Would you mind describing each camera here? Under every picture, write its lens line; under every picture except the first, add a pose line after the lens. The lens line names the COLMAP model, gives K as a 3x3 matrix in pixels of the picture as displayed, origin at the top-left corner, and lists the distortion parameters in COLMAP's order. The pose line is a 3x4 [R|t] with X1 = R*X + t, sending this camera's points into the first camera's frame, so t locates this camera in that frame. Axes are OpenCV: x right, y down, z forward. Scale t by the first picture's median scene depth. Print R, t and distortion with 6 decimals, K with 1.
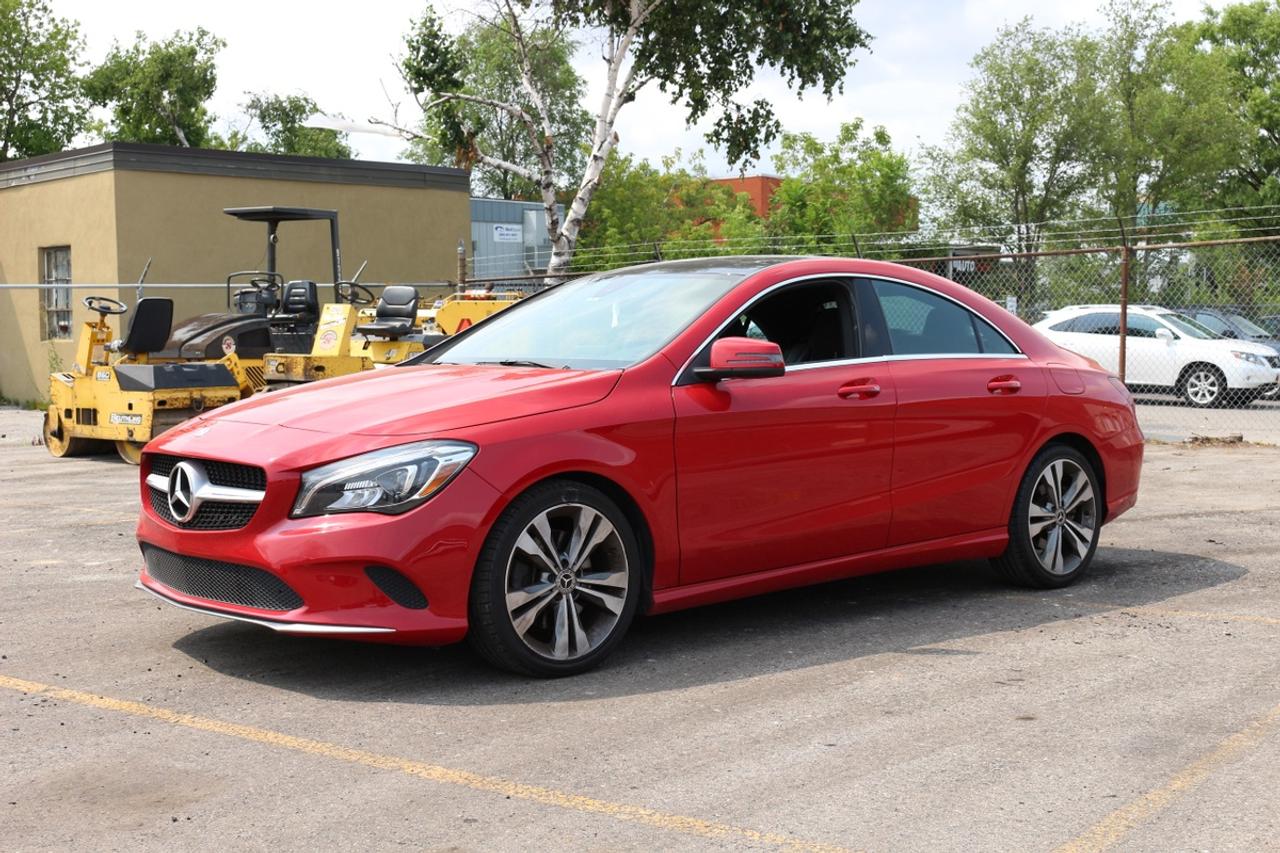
lens RADIAL K [[1595.8, 0, 631.2], [0, 1595.8, 423.1], [0, 0, 1]] dist [-0.066531, 0.000000]
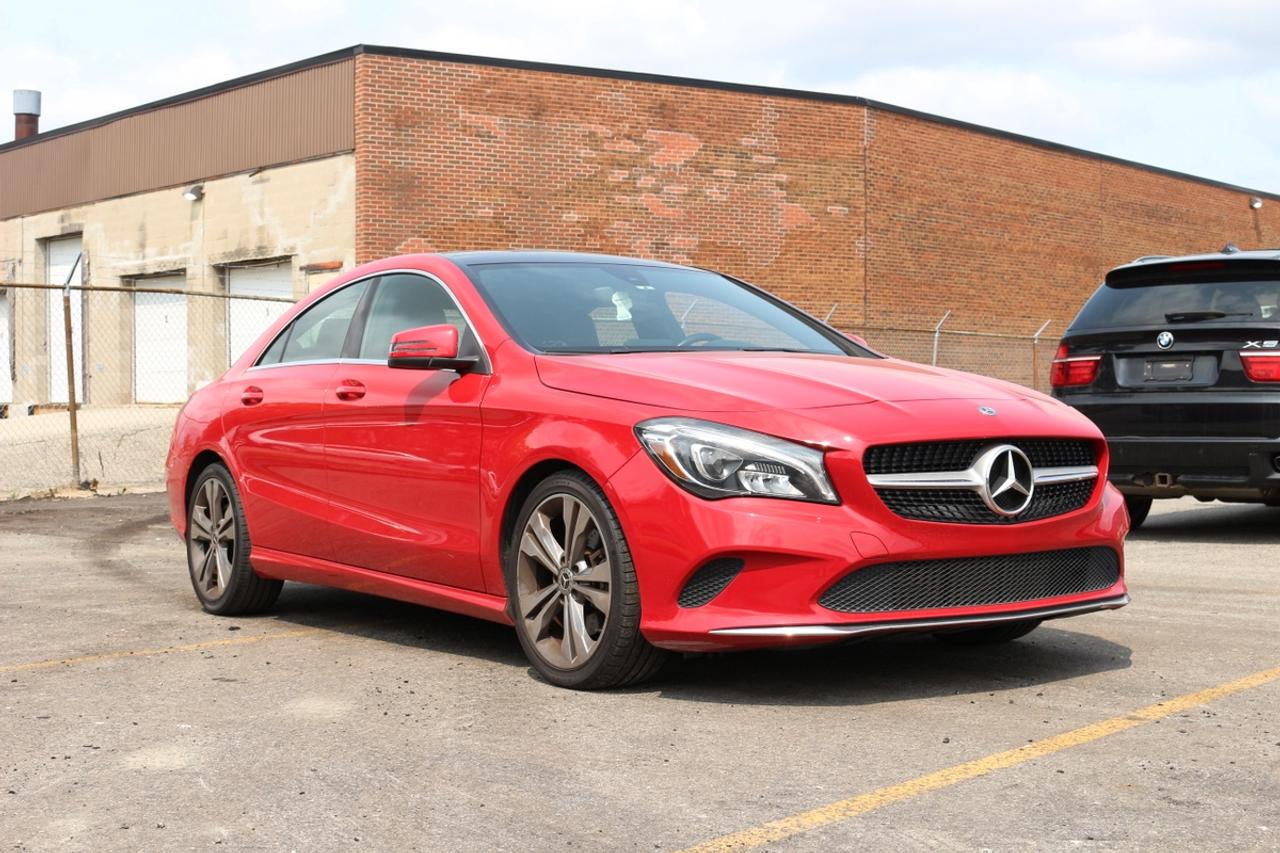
lens RADIAL K [[1822.4, 0, 639.2], [0, 1822.4, 426.1], [0, 0, 1]] dist [-0.029806, 0.000000]
pose [[0.106384, -0.001352, 0.994324, -0.950111], [0.067369, 0.997711, -0.005851, 0.005404], [-0.992040, 0.067609, 0.106232, 0.821785]]
